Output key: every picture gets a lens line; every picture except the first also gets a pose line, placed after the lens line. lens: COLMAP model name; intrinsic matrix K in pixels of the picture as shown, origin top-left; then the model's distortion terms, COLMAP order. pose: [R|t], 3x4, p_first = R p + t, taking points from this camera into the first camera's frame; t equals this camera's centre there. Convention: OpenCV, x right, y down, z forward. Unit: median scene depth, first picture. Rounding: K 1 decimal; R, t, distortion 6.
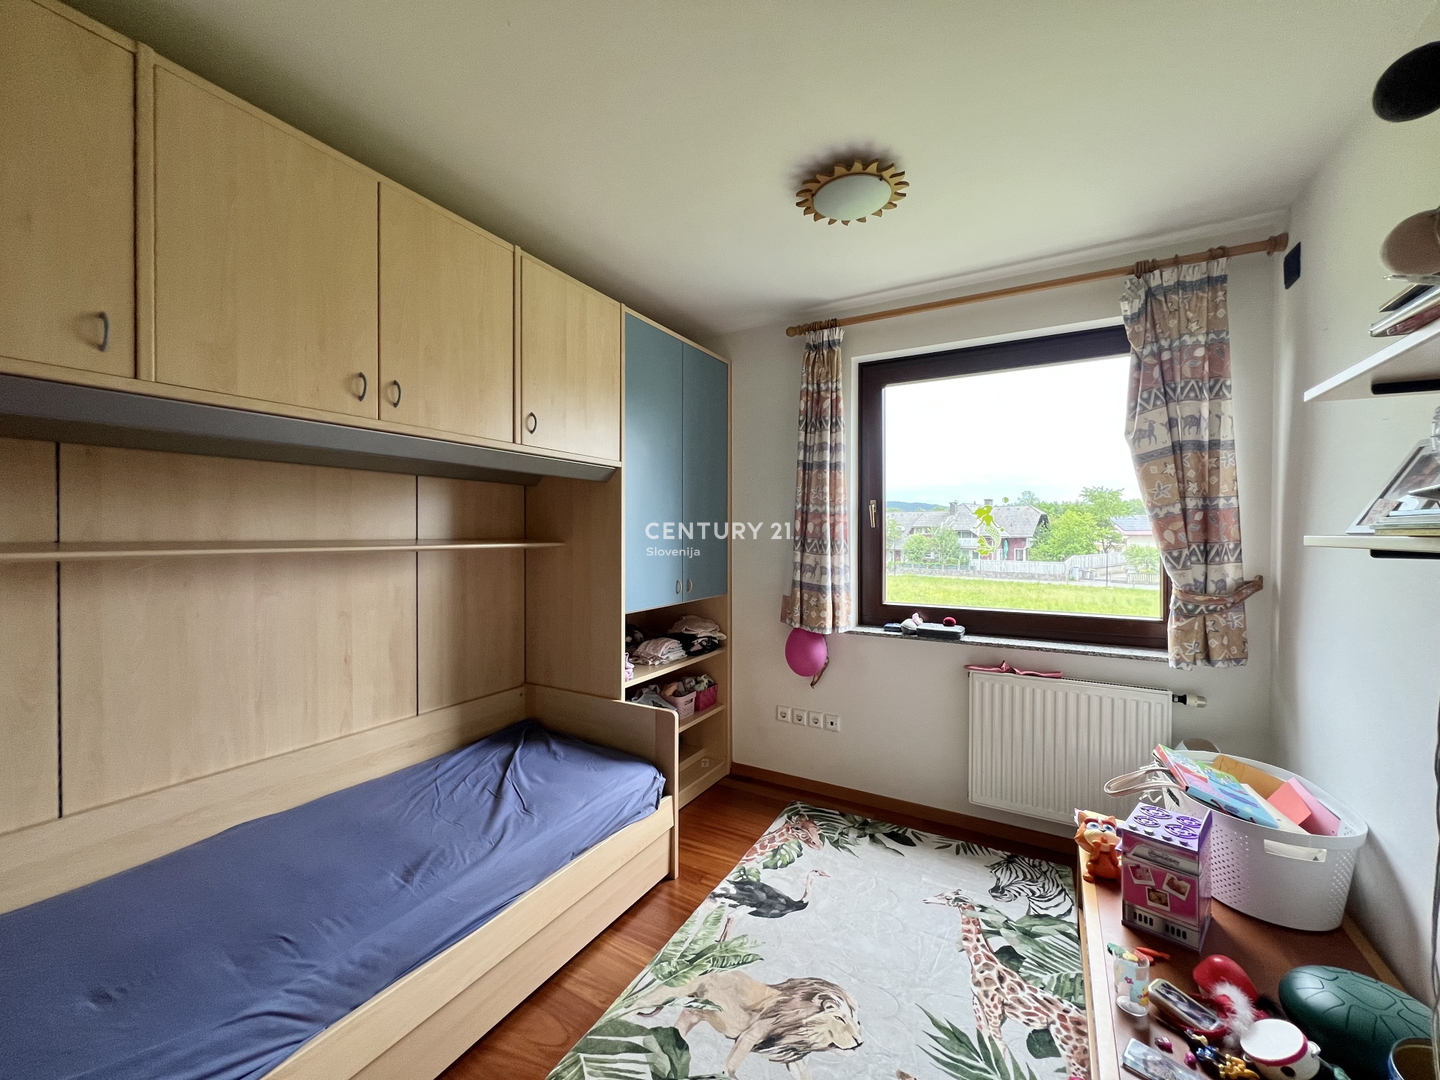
lens RADIAL K [[573.9, 0, 718.9], [0, 573.9, 538.7], [0, 0, 1]] dist [-0.003306, 0.000983]
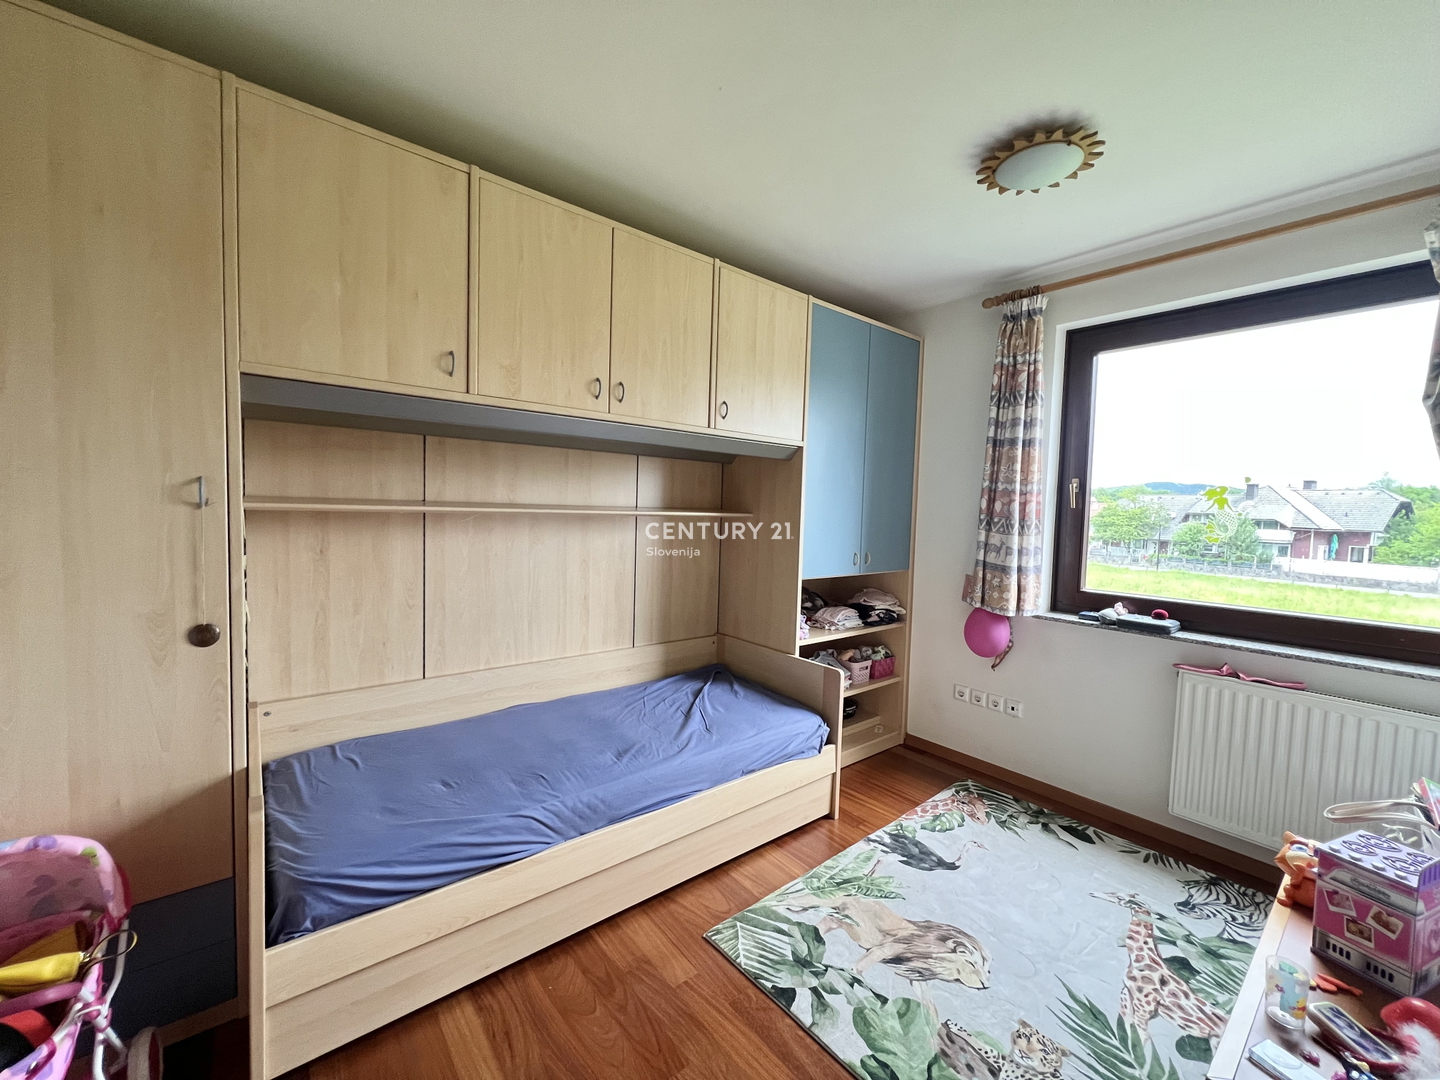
lens RADIAL K [[573.9, 0, 720.8], [0, 573.9, 539.3], [0, 0, 1]] dist [-0.003306, 0.000983]
pose [[0.936249, 0.045718, -0.348349, 0.084508], [-0.031640, 0.998440, 0.045999, 0.008897], [0.349909, -0.032045, 0.936236, -0.107364]]
